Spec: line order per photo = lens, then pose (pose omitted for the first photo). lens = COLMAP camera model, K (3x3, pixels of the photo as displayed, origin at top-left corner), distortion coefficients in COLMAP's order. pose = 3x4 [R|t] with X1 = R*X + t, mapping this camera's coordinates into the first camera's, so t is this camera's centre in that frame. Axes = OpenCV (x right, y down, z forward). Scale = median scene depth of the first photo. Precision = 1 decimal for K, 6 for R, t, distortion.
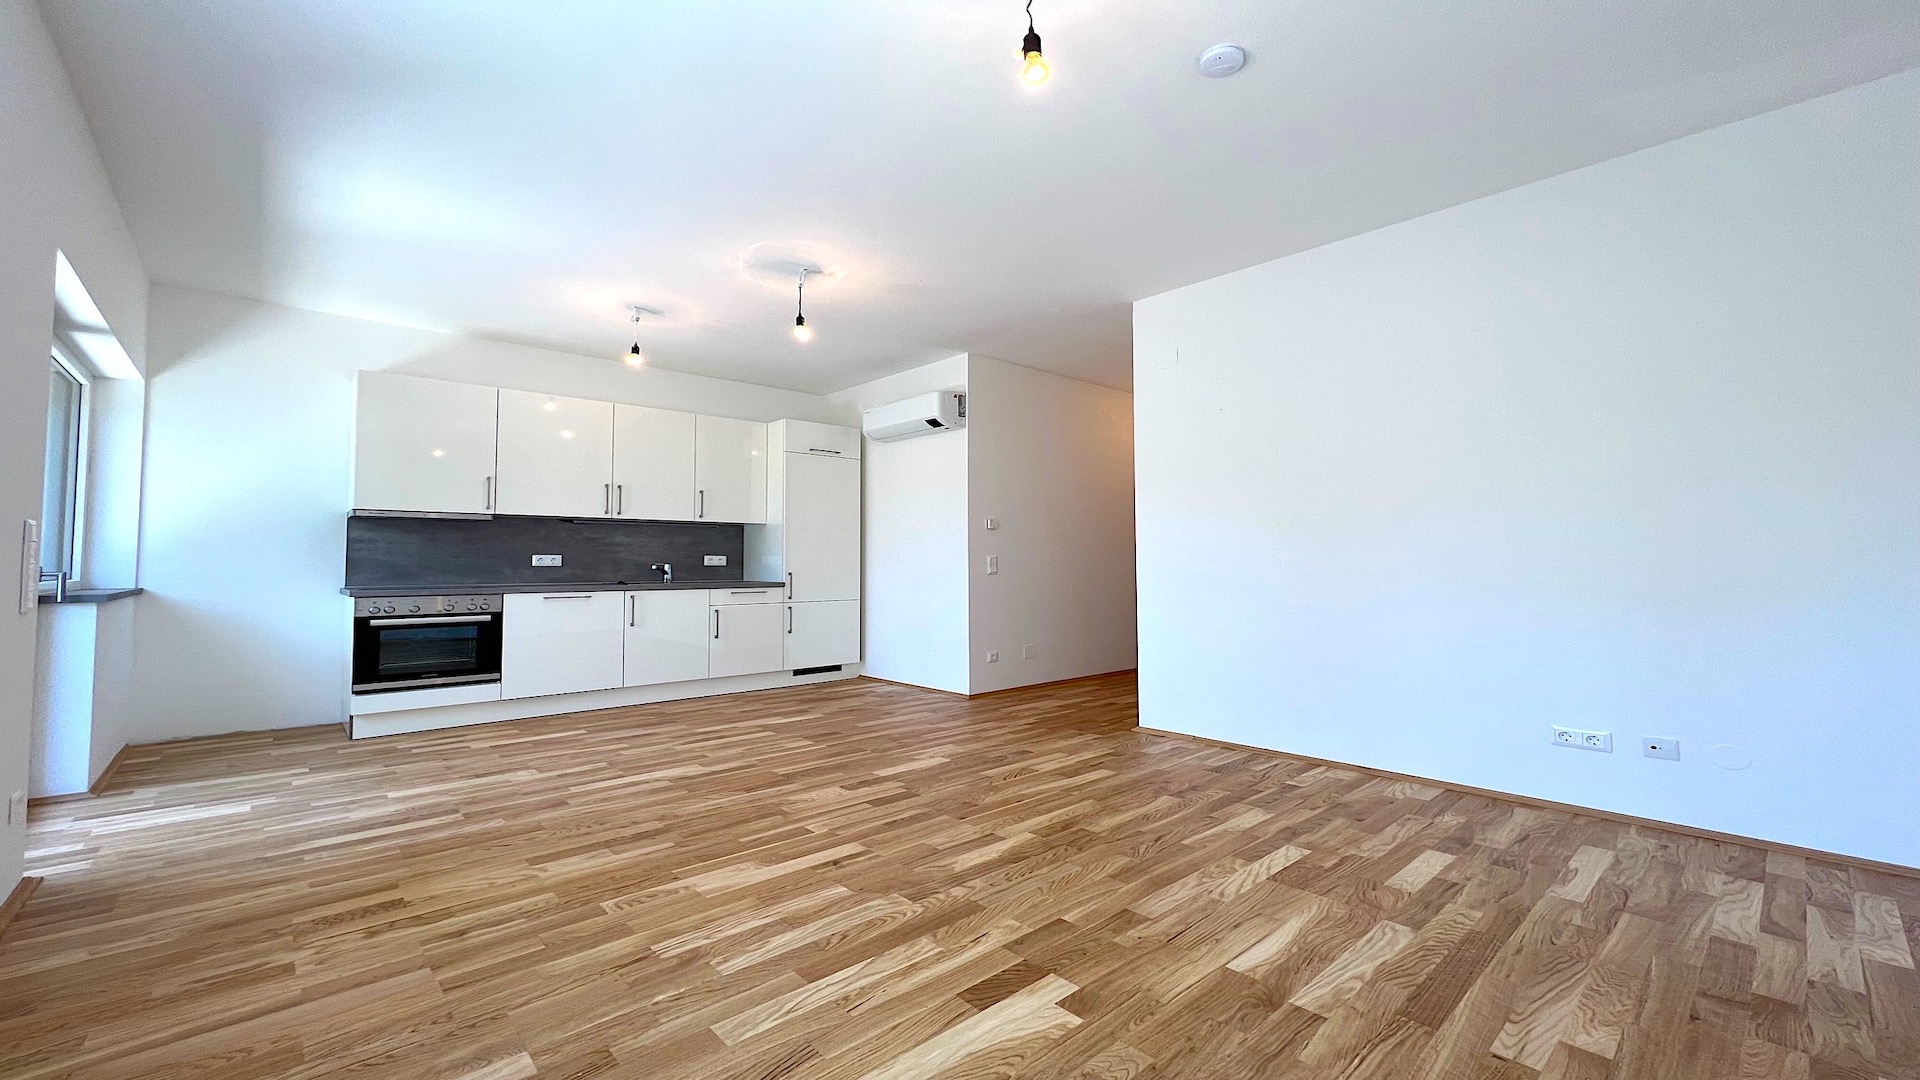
lens RADIAL K [[764.9, 0, 958.1], [0, 764.9, 538.2], [0, 0, 1]] dist [0.001091, 0.000125]
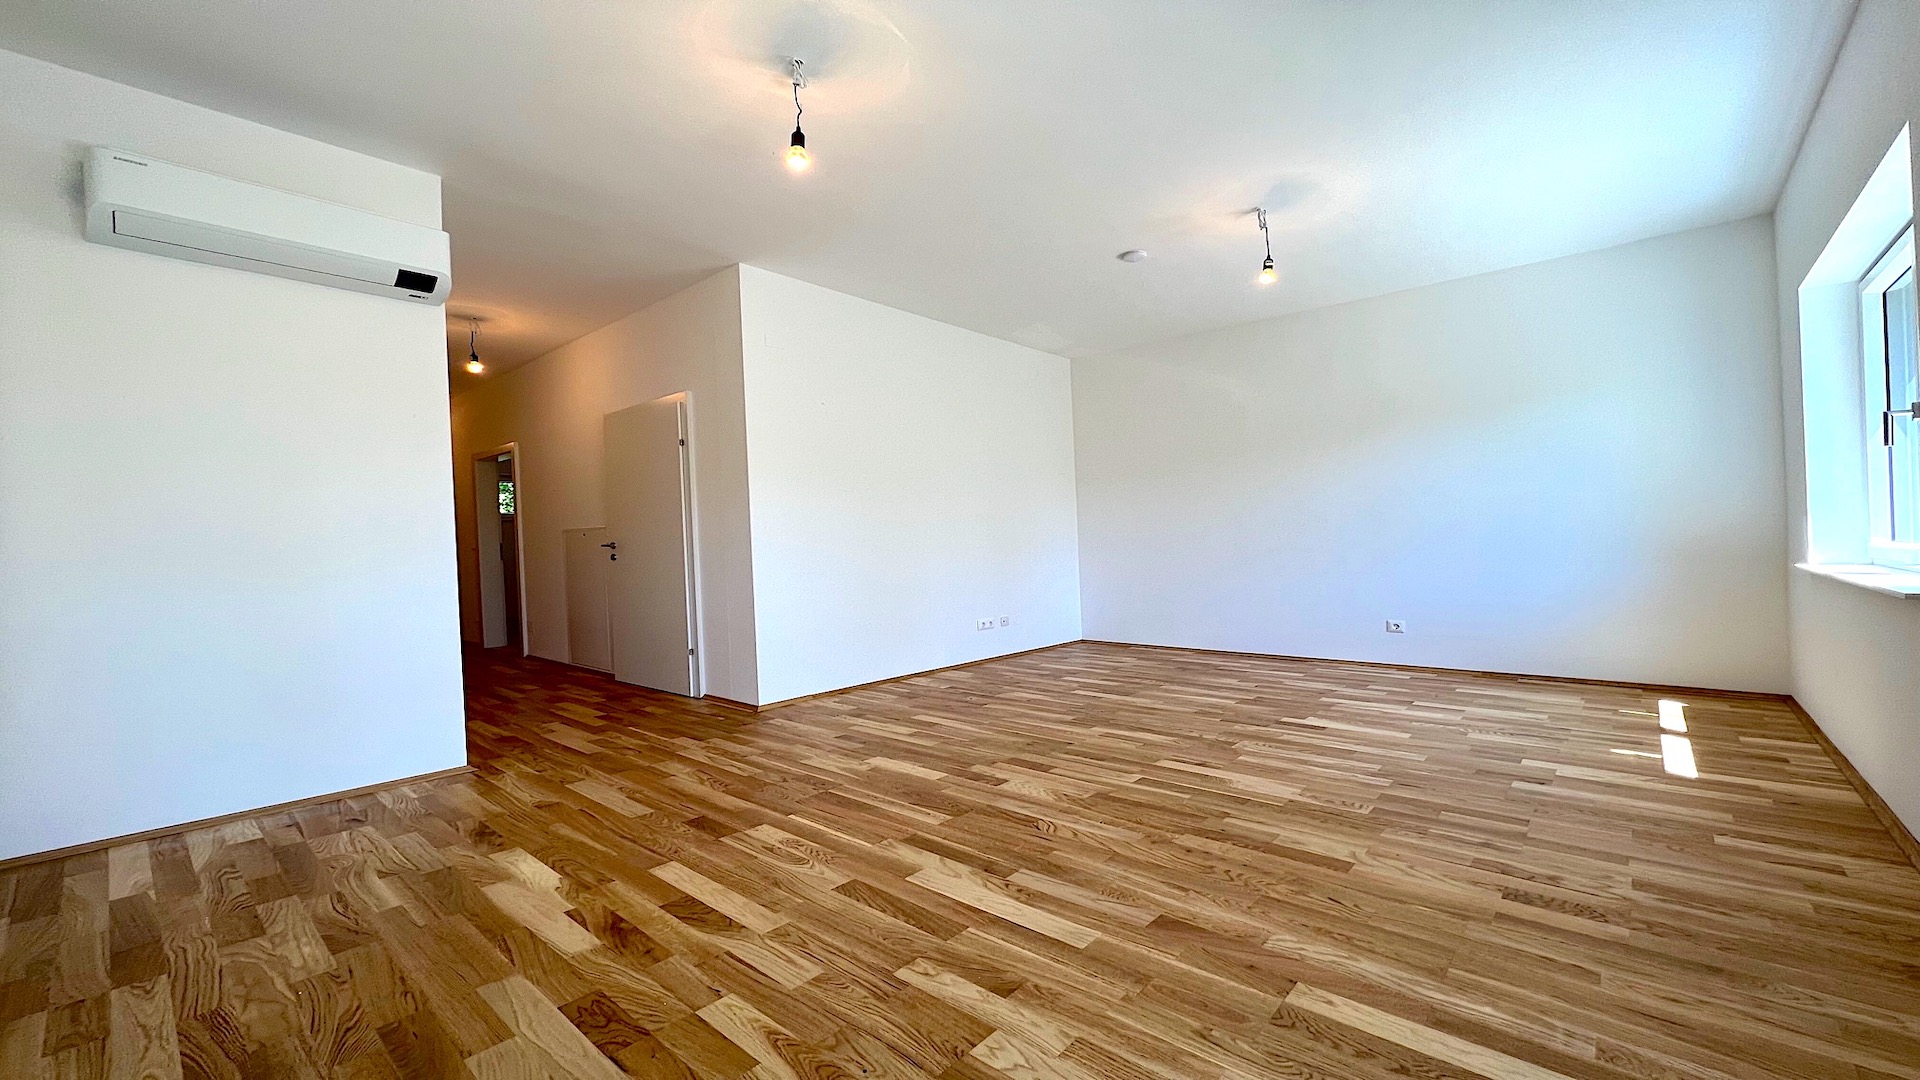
lens RADIAL K [[764.9, 0, 957.9], [0, 764.9, 543.3], [0, 0, 1]] dist [0.001091, 0.000125]
pose [[-0.106110, 0.001202, 0.994354, -1.340378], [-0.010611, 0.999941, -0.002341, 0.068860], [-0.994298, -0.010800, -0.106091, 1.505028]]
